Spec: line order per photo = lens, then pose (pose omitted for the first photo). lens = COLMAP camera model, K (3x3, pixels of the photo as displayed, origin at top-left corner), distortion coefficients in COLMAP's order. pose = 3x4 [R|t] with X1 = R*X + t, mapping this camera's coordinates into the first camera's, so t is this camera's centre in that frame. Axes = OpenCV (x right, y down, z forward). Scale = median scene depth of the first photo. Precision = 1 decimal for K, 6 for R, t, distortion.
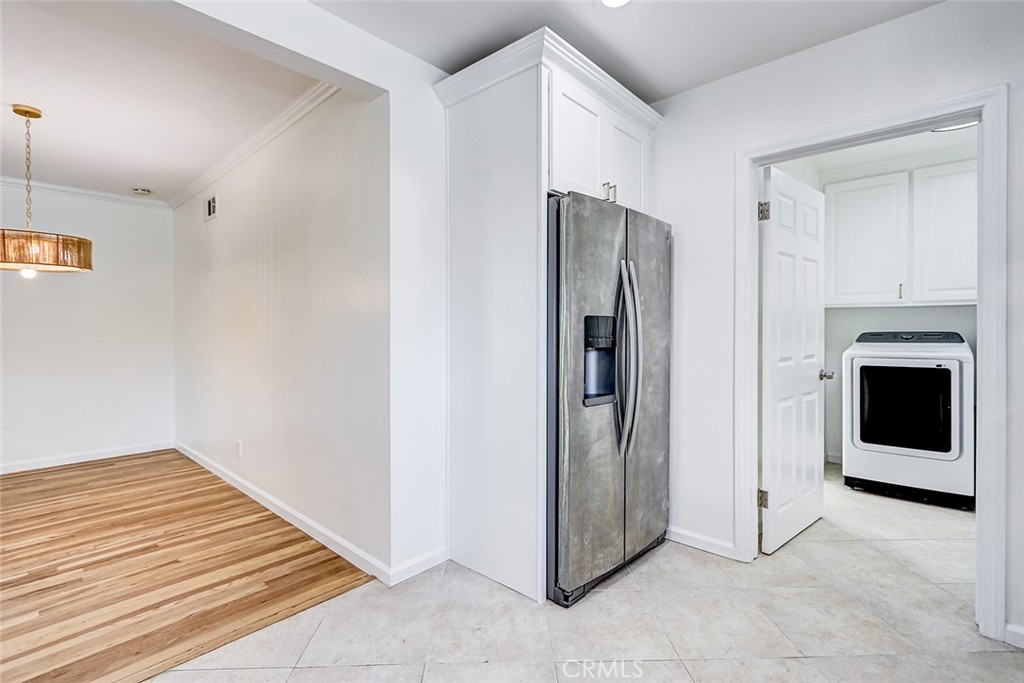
lens RADIAL K [[469.9, 0, 499.8], [0, 469.9, 338.0], [0, 0, 1]] dist [0.000948, -0.000890]
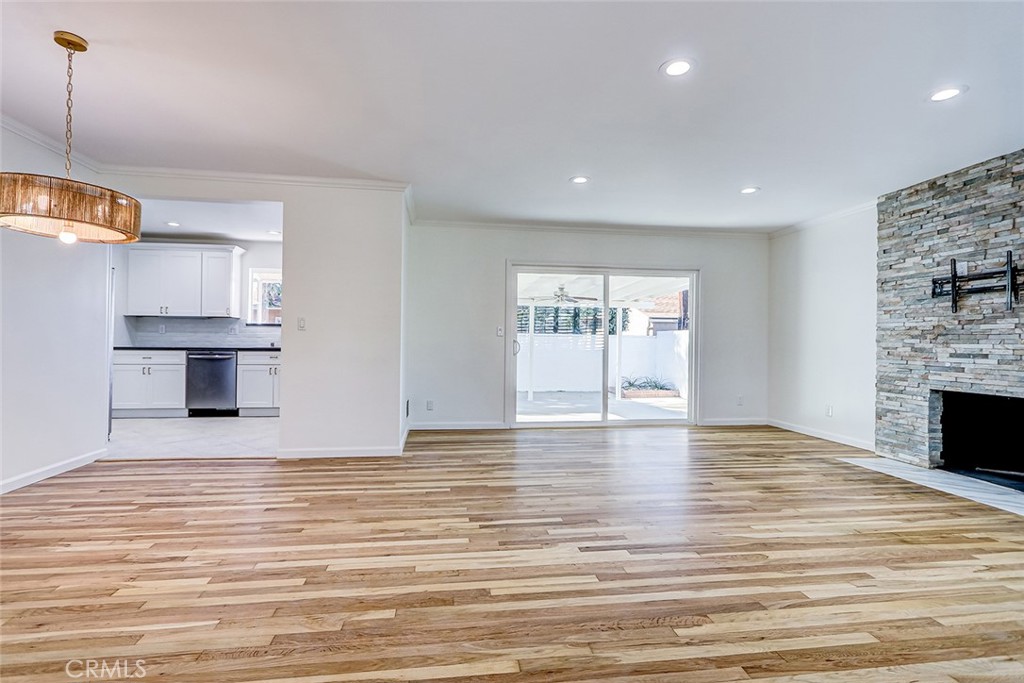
lens RADIAL K [[469.9, 0, 499.8], [0, 469.9, 338.0], [0, 0, 1]] dist [0.000948, -0.000890]
pose [[-0.770998, 0.000581, 0.636837, -2.087940], [0.000526, 1.000000, -0.000276, 0.042158], [-0.636837, 0.000122, -0.770998, 1.142547]]
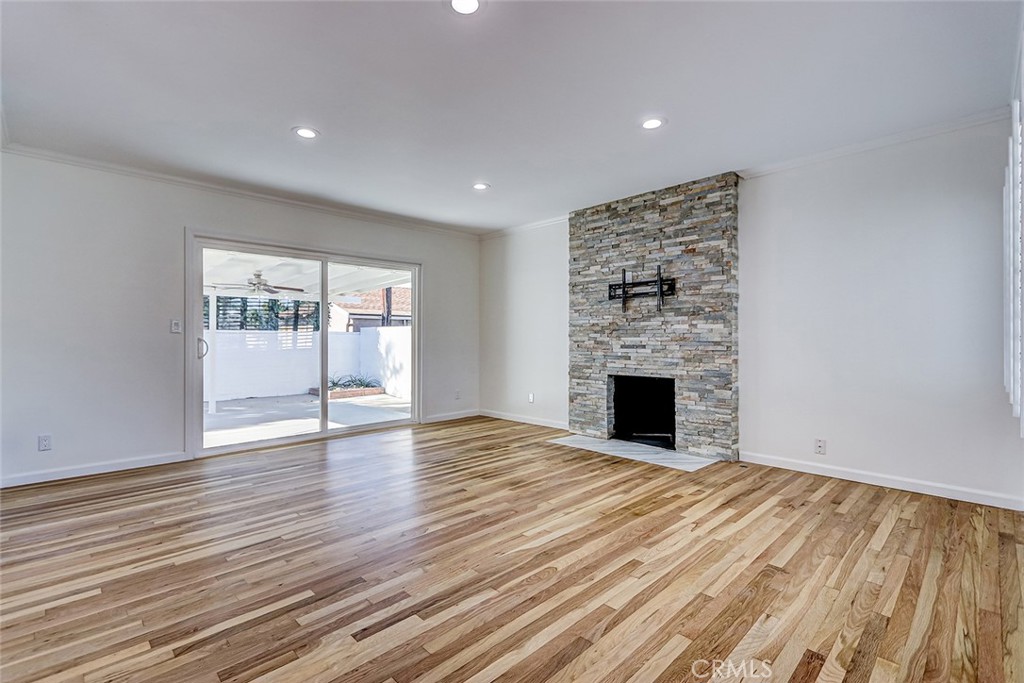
lens RADIAL K [[467.4, 0, 494.3], [0, 467.4, 338.3], [0, 0, 1]] dist [0.001439, -0.000652]
pose [[-0.998126, 0.007172, 0.060773, -1.870347], [0.007817, 0.999915, 0.010390, 0.042054], [-0.060693, 0.010846, -0.998098, 0.968189]]
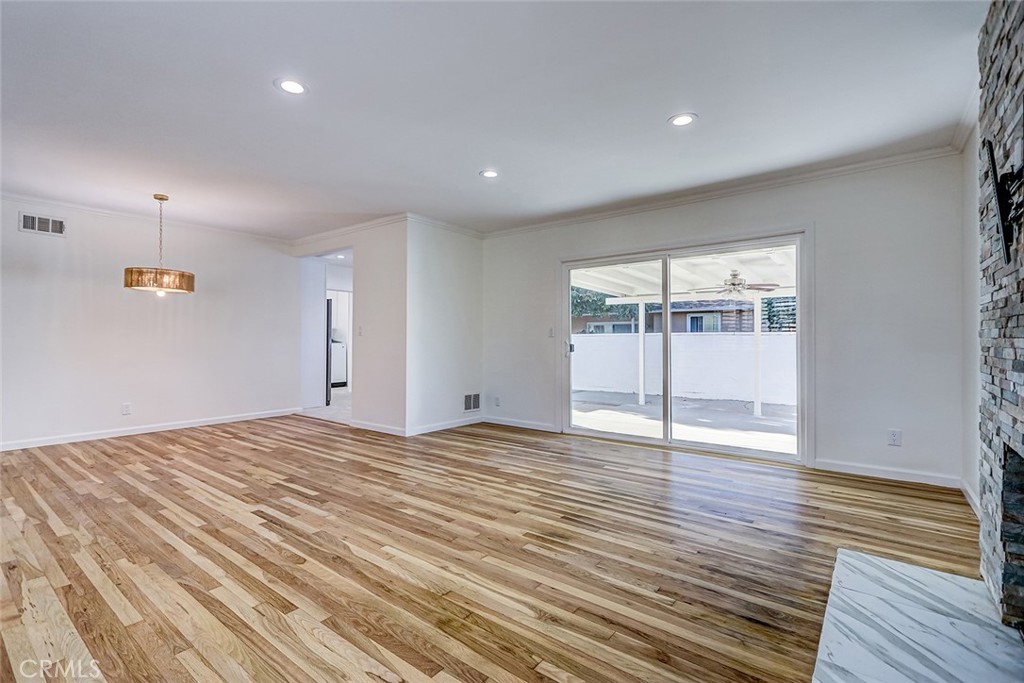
lens RADIAL K [[464.3, 0, 512.0], [0, 464.3, 341.5], [0, 0, 1]] dist [-0.000394, -0.000815]
pose [[-0.094548, 0.004591, 0.995510, -2.748345], [0.012648, 0.999914, -0.003410, 0.057739], [-0.995440, 0.012269, -0.094598, -0.090081]]
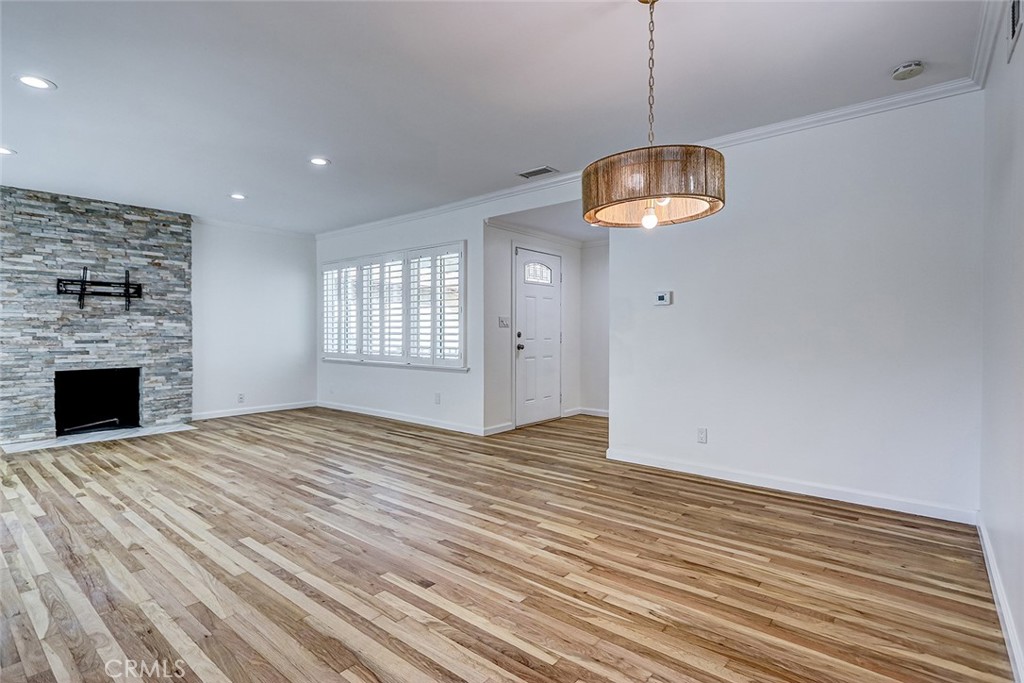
lens RADIAL K [[506.6, 0, 512.0], [0, 506.6, 341.5], [0, 0, 1]] dist [0.001473, -0.000284]
pose [[0.055982, 0.022990, -0.998167, -0.256430], [-0.012597, 0.999672, 0.022318, 0.029424], [0.998352, 0.011325, 0.056254, 0.748378]]
